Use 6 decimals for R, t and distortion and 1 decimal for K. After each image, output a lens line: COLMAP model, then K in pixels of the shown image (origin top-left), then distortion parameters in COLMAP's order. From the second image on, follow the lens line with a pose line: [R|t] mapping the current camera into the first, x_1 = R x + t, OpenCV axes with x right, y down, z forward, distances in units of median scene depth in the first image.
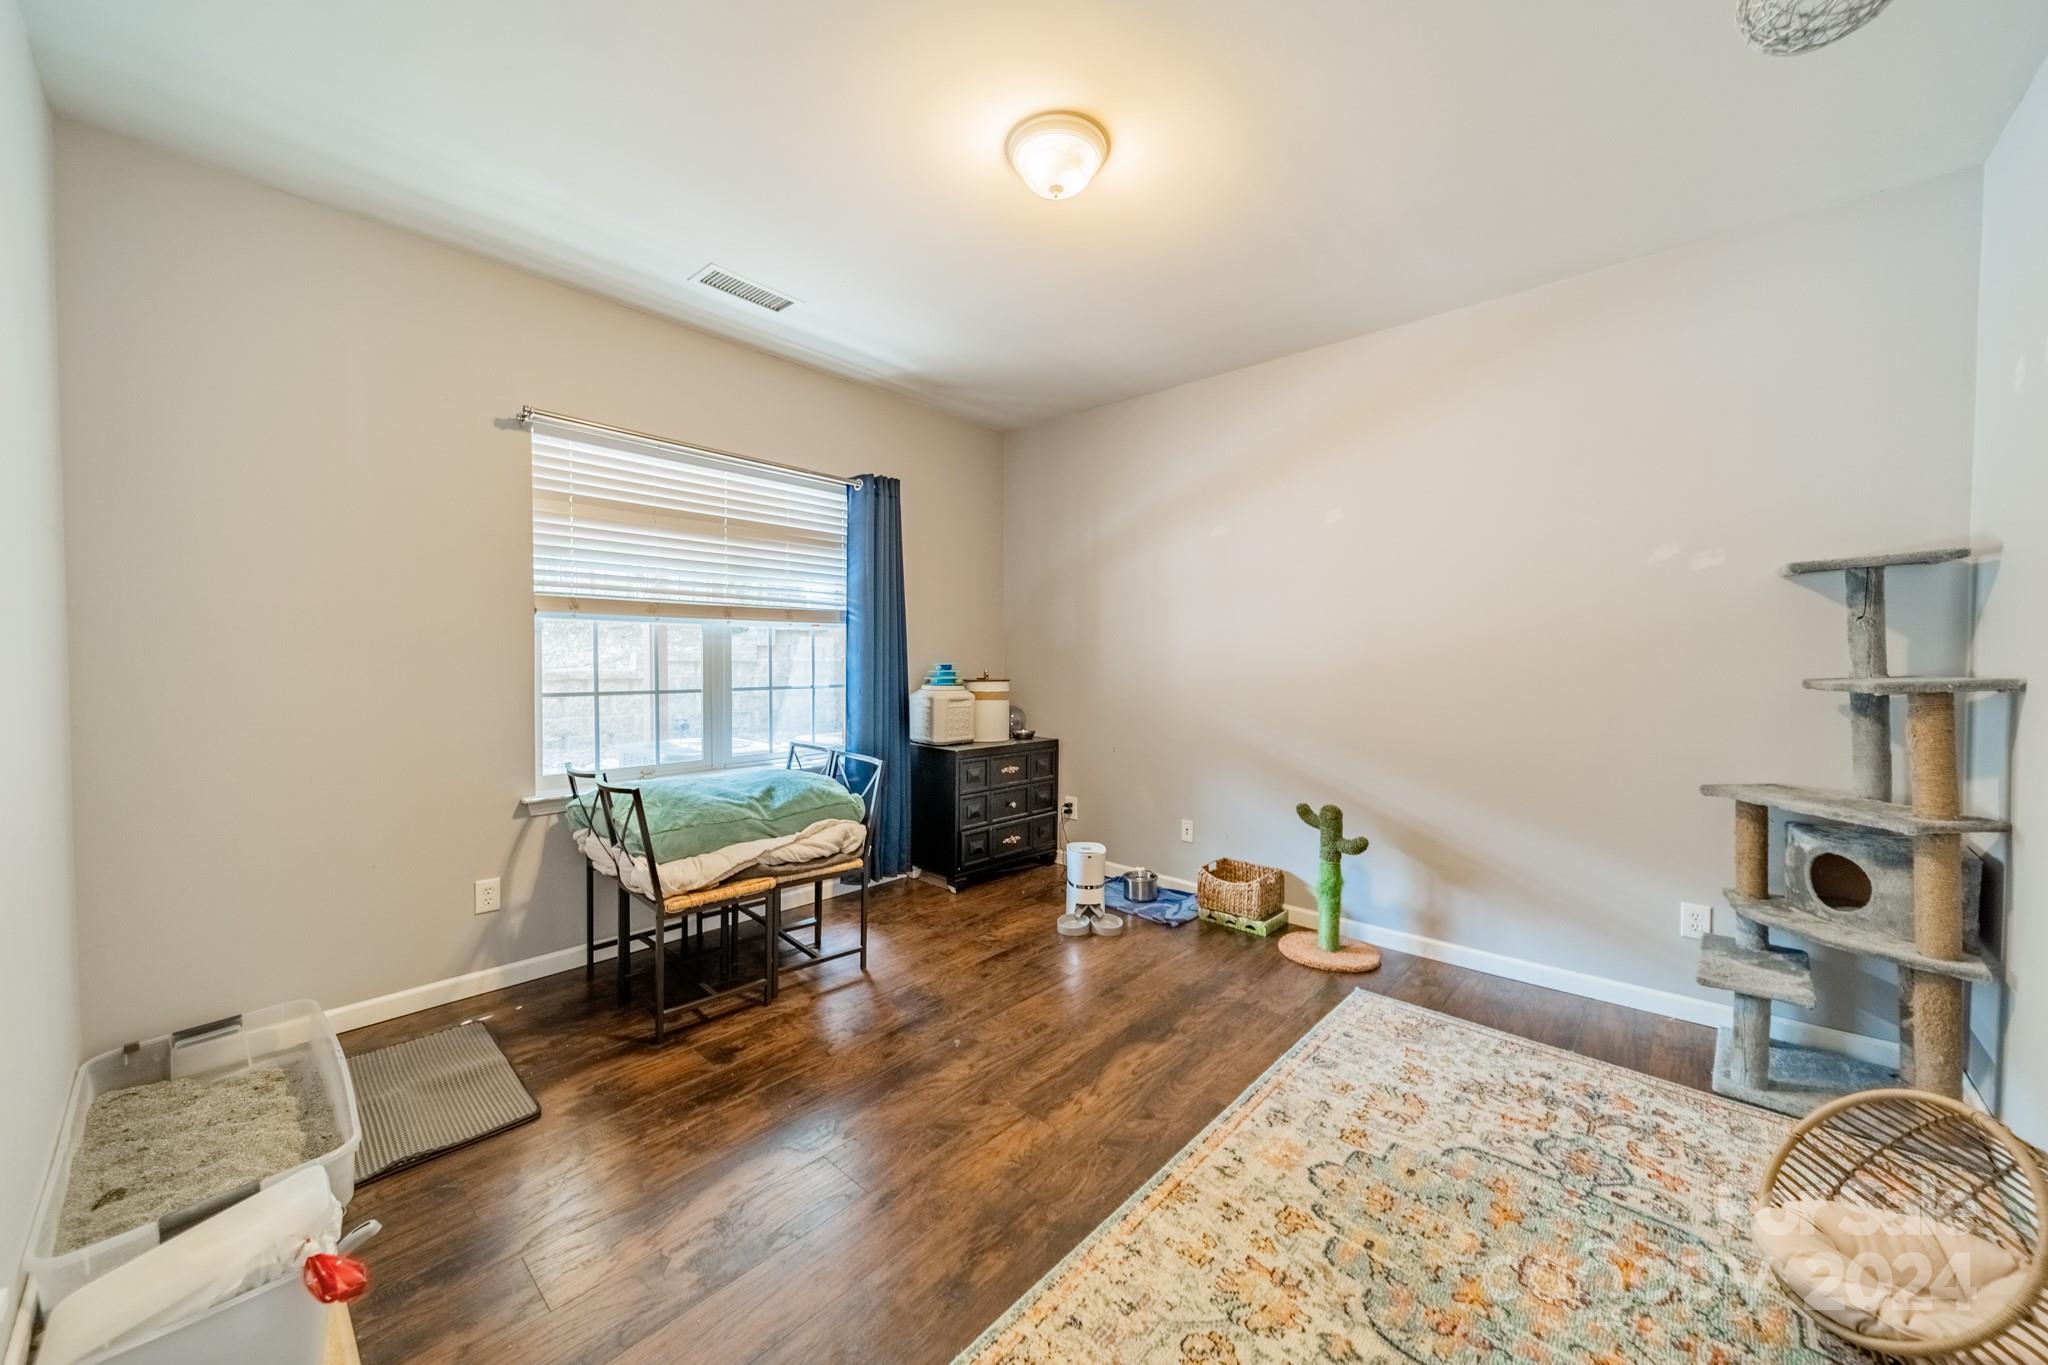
lens RADIAL K [[733.4, 0, 1025.5], [0, 733.4, 672.3], [0, 0, 1]] dist [0.008177, 0.000400]
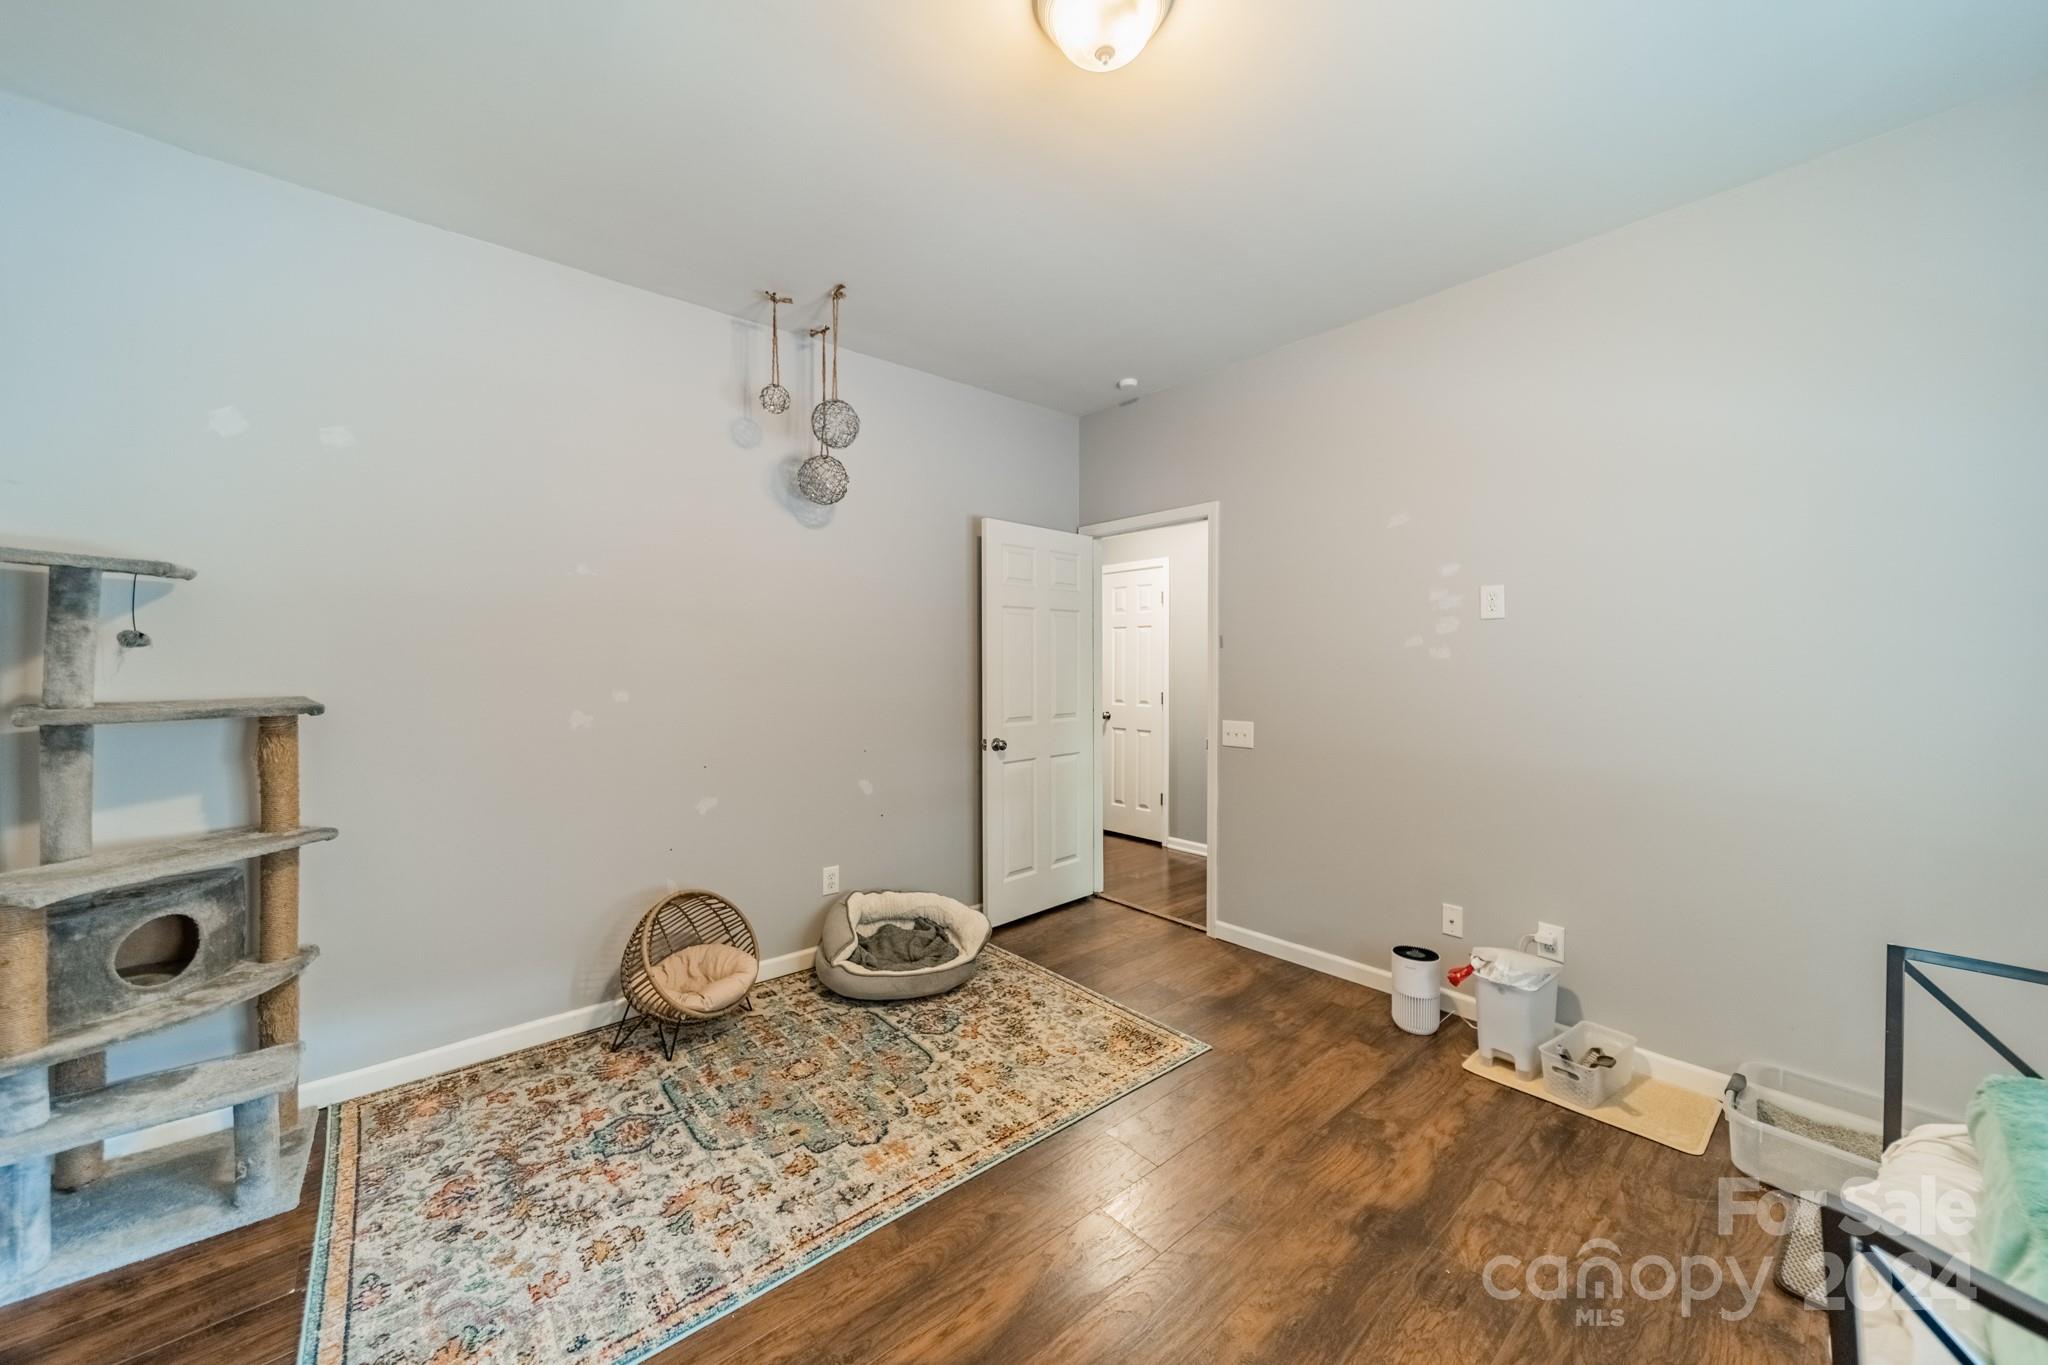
lens RADIAL K [[733.4, 0, 1022.7], [0, 733.4, 668.4], [0, 0, 1]] dist [0.008177, 0.000400]
pose [[-0.990837, -0.007537, 0.134851, 0.021205], [-0.003097, 0.999447, 0.033105, -0.076676], [-0.135026, 0.032384, -0.990313, 1.945907]]
